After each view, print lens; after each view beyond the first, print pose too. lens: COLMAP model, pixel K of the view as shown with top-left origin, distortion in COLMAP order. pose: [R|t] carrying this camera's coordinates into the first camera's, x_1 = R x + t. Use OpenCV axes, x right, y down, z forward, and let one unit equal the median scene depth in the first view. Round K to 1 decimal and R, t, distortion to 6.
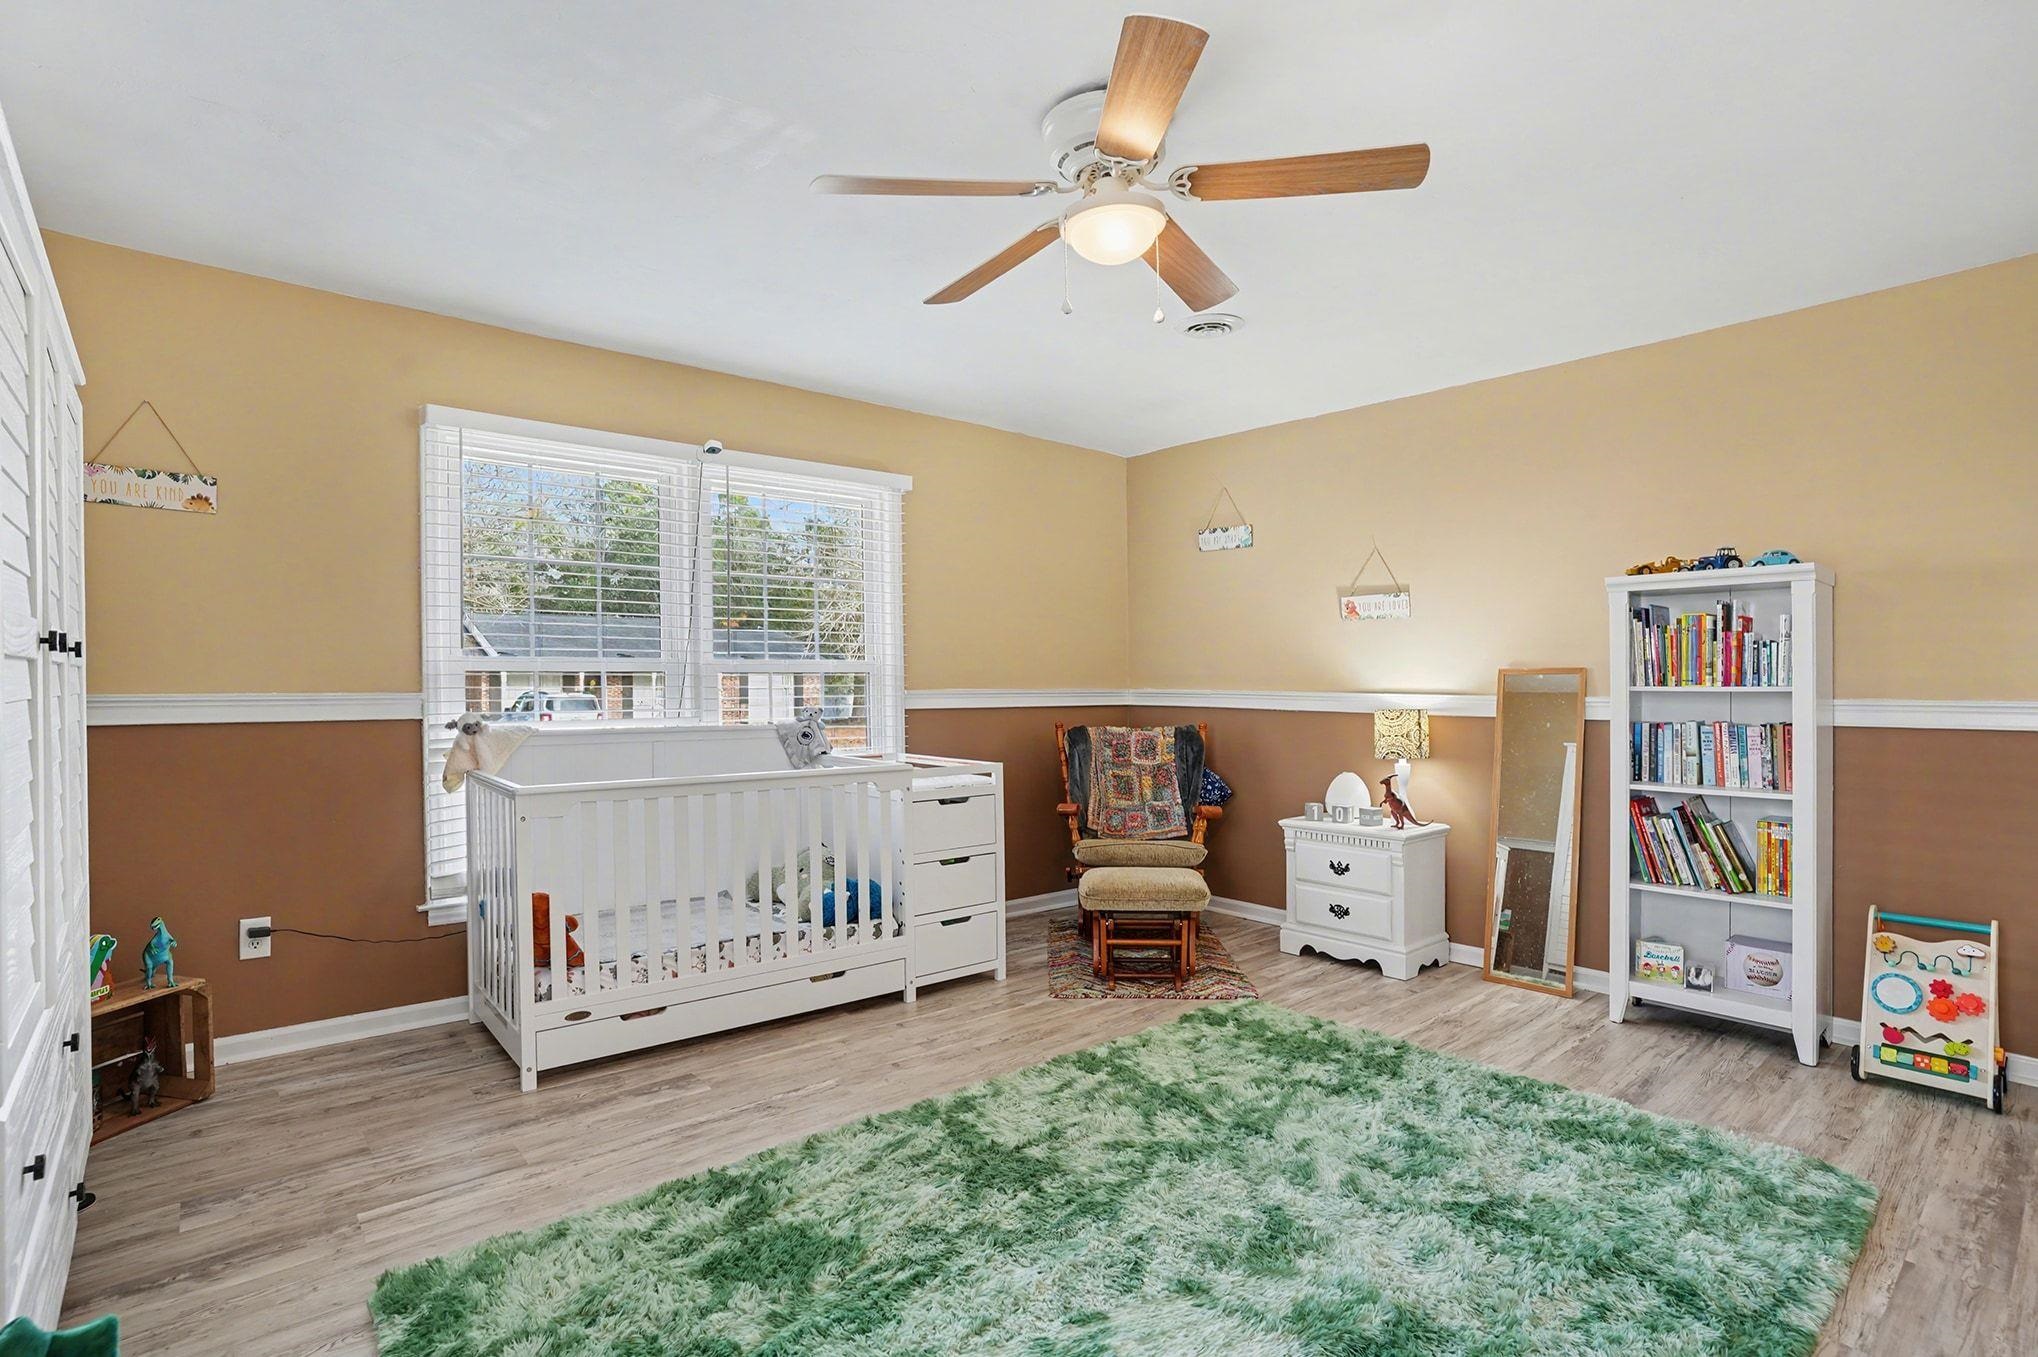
lens RADIAL K [[1008.7, 0, 1014.5], [0, 1008.7, 685.0], [0, 0, 1]] dist [-0.067776, 0.034297]
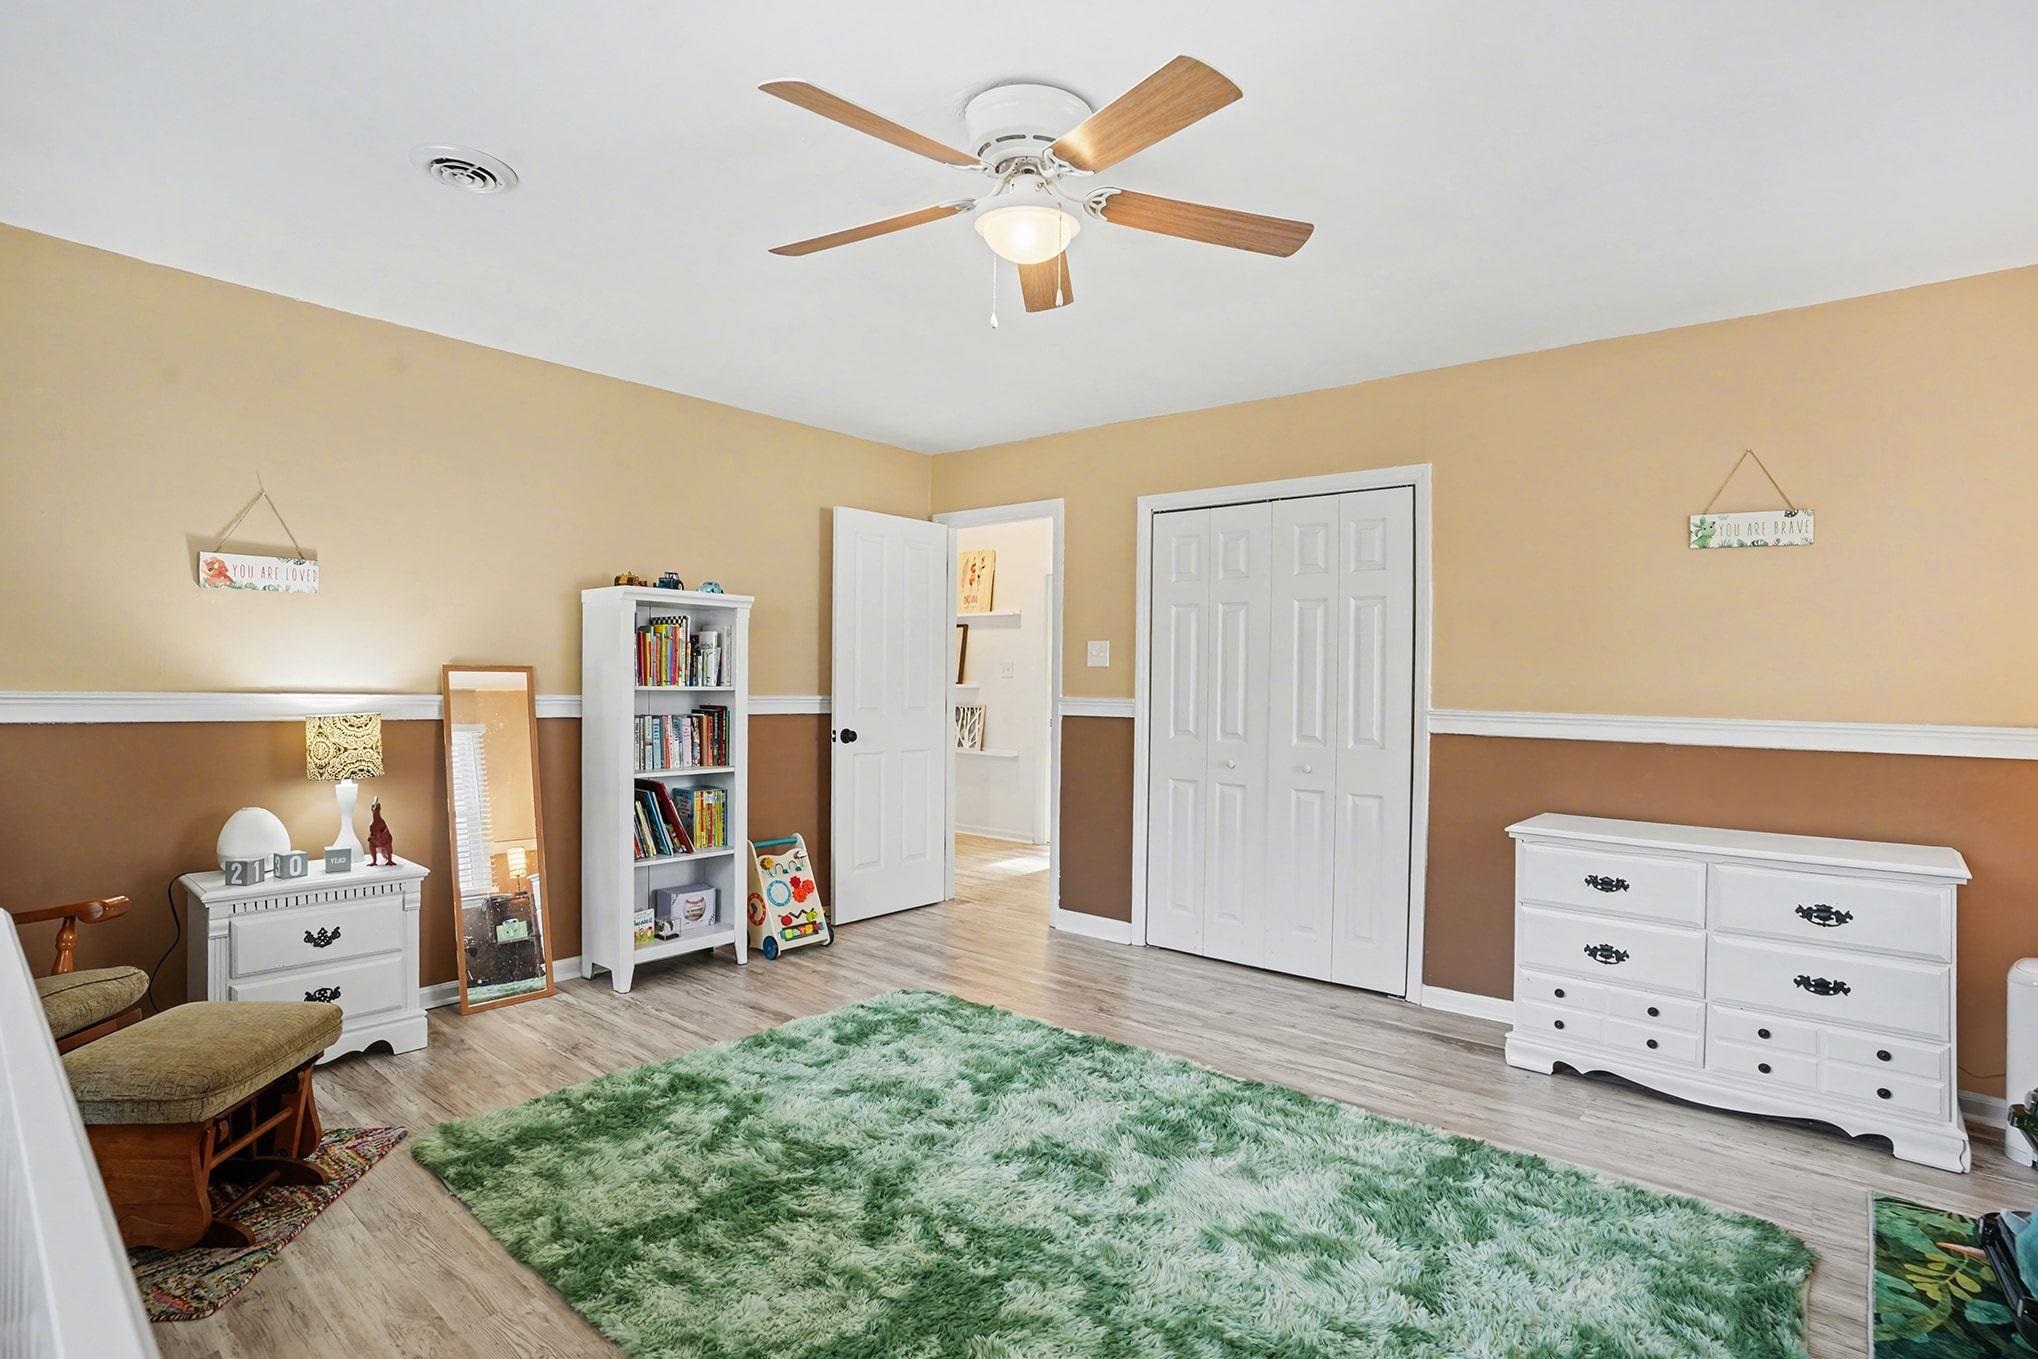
lens RADIAL K [[1008.7, 0, 1014.5], [0, 1008.7, 686.0], [0, 0, 1]] dist [-0.067776, 0.034297]
pose [[-0.165775, -0.005323, 0.986149, -0.633924], [-0.010388, 0.999939, 0.003651, -0.008219], [-0.986109, -0.009639, -0.165820, 0.872886]]
